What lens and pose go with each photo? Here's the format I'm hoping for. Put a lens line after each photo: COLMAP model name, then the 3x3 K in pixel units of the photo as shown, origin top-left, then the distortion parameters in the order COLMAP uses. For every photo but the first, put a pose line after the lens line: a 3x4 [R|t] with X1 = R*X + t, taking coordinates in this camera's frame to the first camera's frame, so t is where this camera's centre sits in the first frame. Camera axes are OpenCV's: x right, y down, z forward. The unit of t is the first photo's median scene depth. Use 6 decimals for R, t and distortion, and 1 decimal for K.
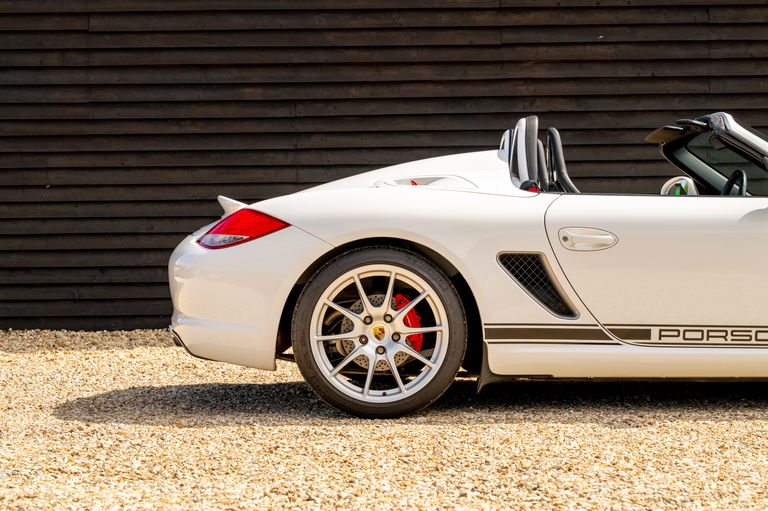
lens RADIAL K [[1535.2, 0, 376.8], [0, 1535.2, 250.4], [0, 0, 1]] dist [0.027509, 0.000000]
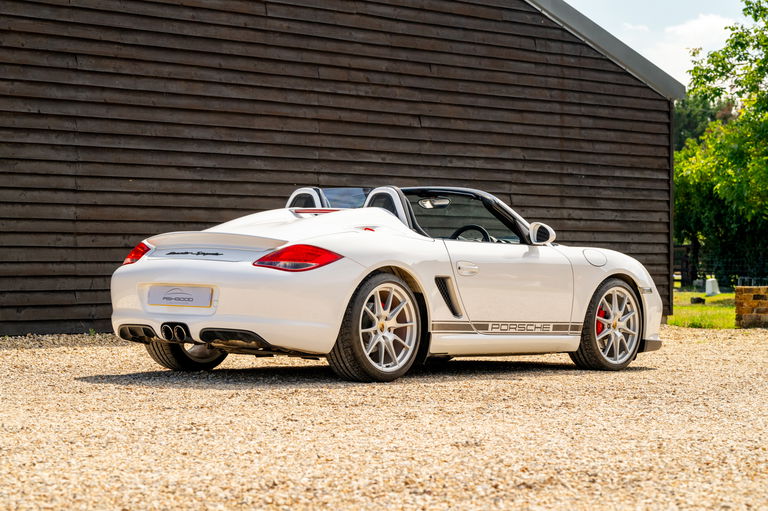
lens RADIAL K [[2162.1, 0, 382.6], [0, 2162.1, 255.0], [0, 0, 1]] dist [0.027940, 0.000000]
pose [[0.665325, 0.017485, 0.746349, -0.829127], [-0.015842, 0.999831, -0.009301, 0.000419], [-0.746386, -0.005635, 0.665490, -0.231819]]
